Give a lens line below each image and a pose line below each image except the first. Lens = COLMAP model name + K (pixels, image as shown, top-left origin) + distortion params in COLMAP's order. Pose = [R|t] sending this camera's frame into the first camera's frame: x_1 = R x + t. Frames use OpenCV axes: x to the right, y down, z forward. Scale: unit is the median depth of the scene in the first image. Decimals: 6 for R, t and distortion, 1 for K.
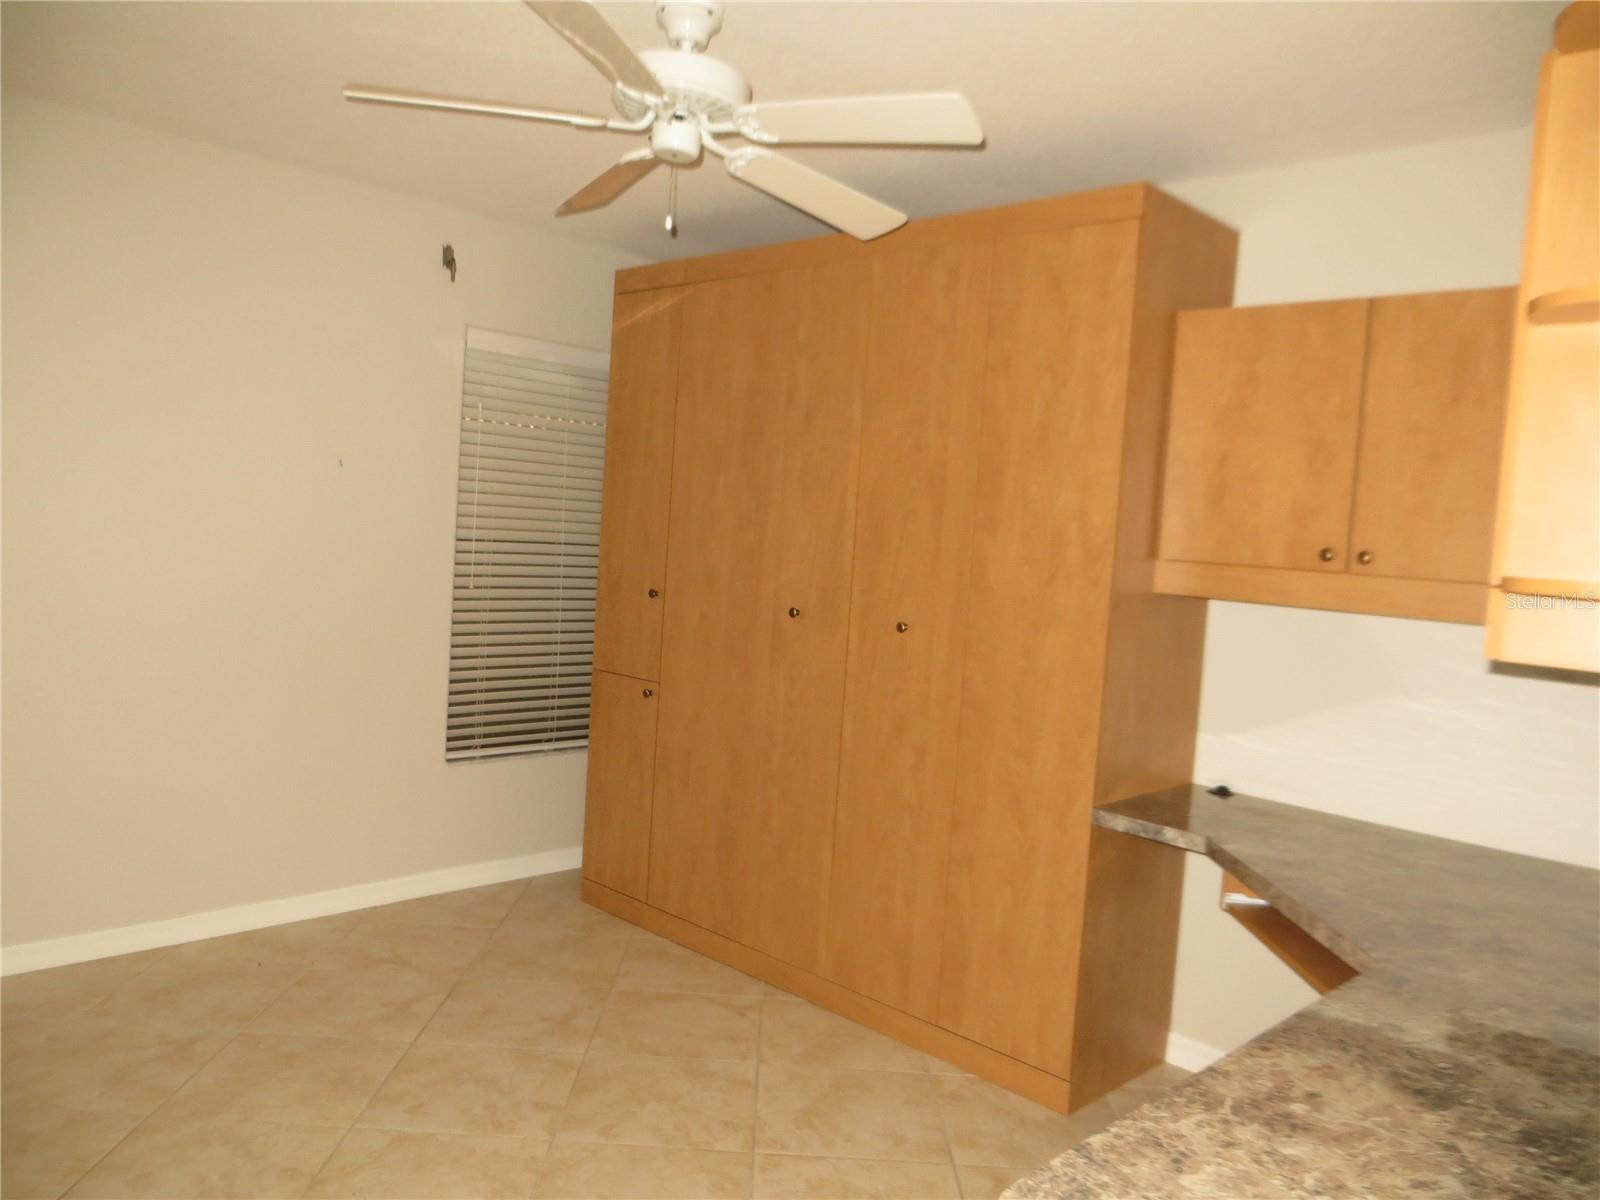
lens RADIAL K [[1192.1, 0, 786.9], [0, 1192.1, 595.5], [0, 0, 1]] dist [-0.014622, -0.005432]
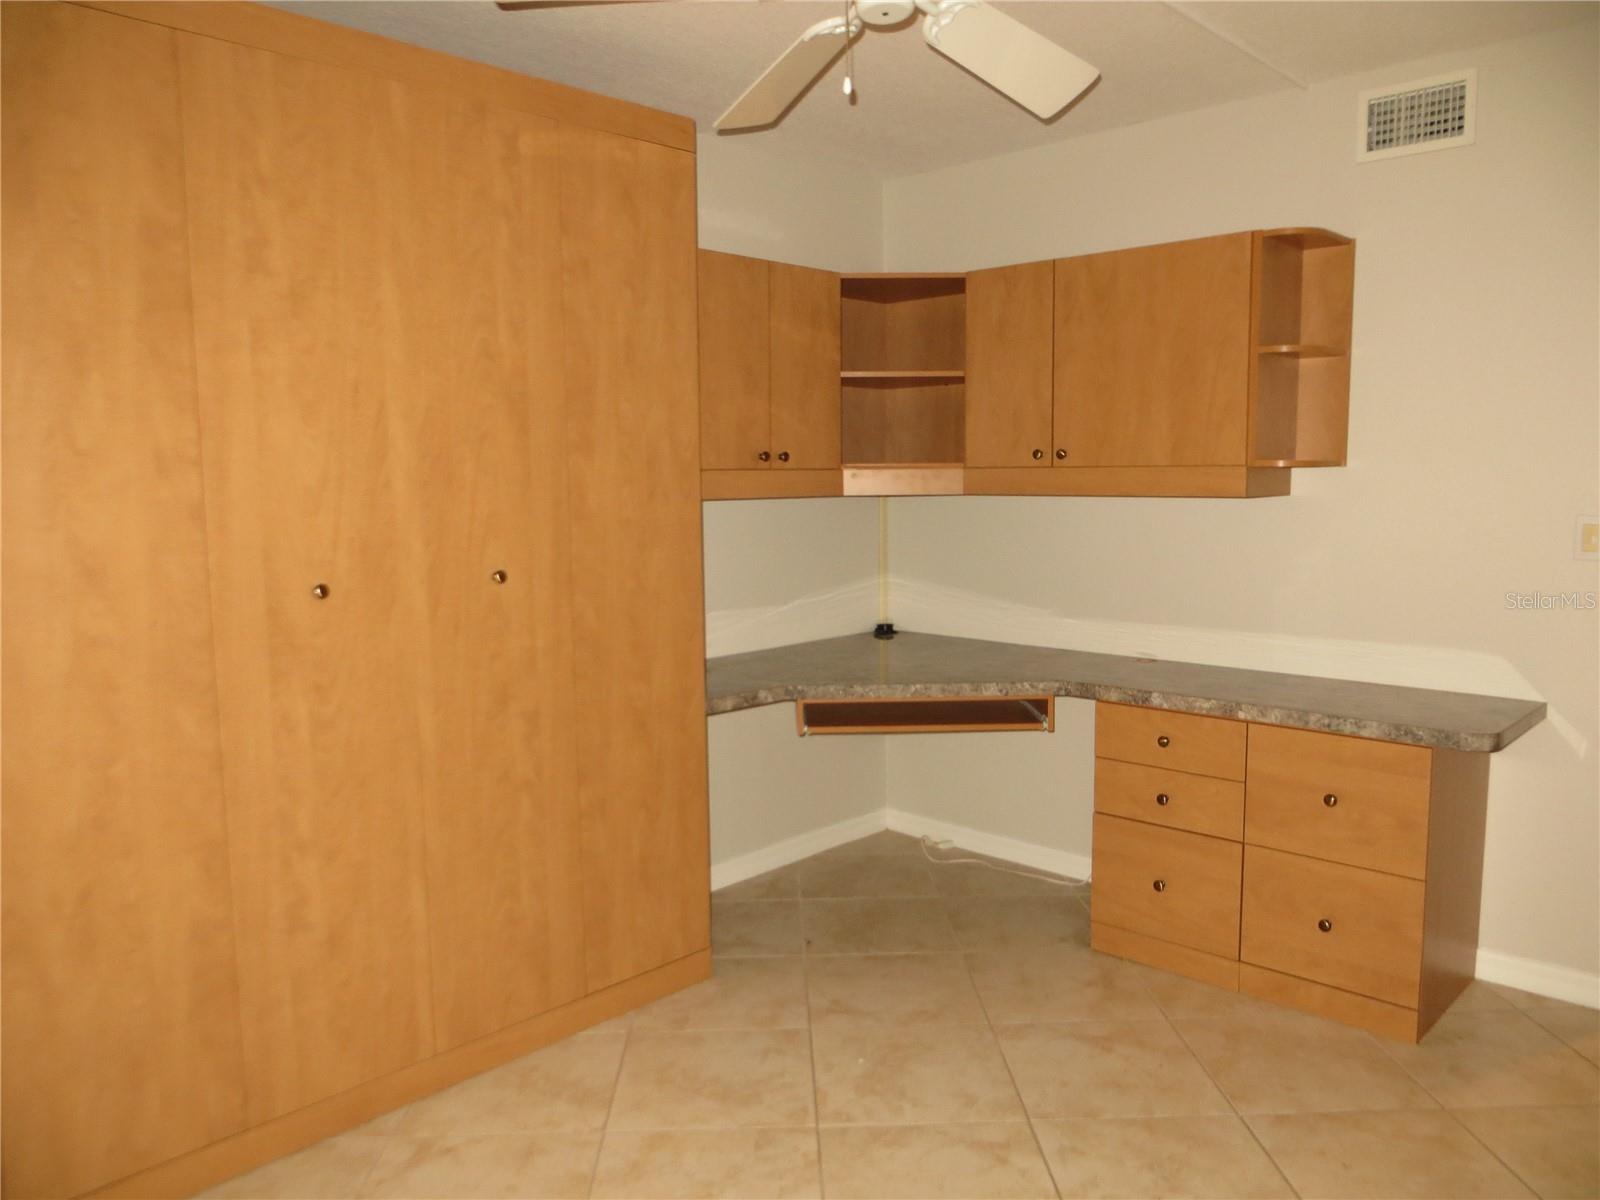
lens RADIAL K [[1192.1, 0, 786.9], [0, 1192.1, 595.5], [0, 0, 1]] dist [-0.014622, -0.005432]
pose [[-0.009061, -0.175582, 0.984423, -0.754549], [0.064403, 0.982317, 0.175800, -0.097628], [-0.997883, 0.064993, 0.002408, 0.854470]]
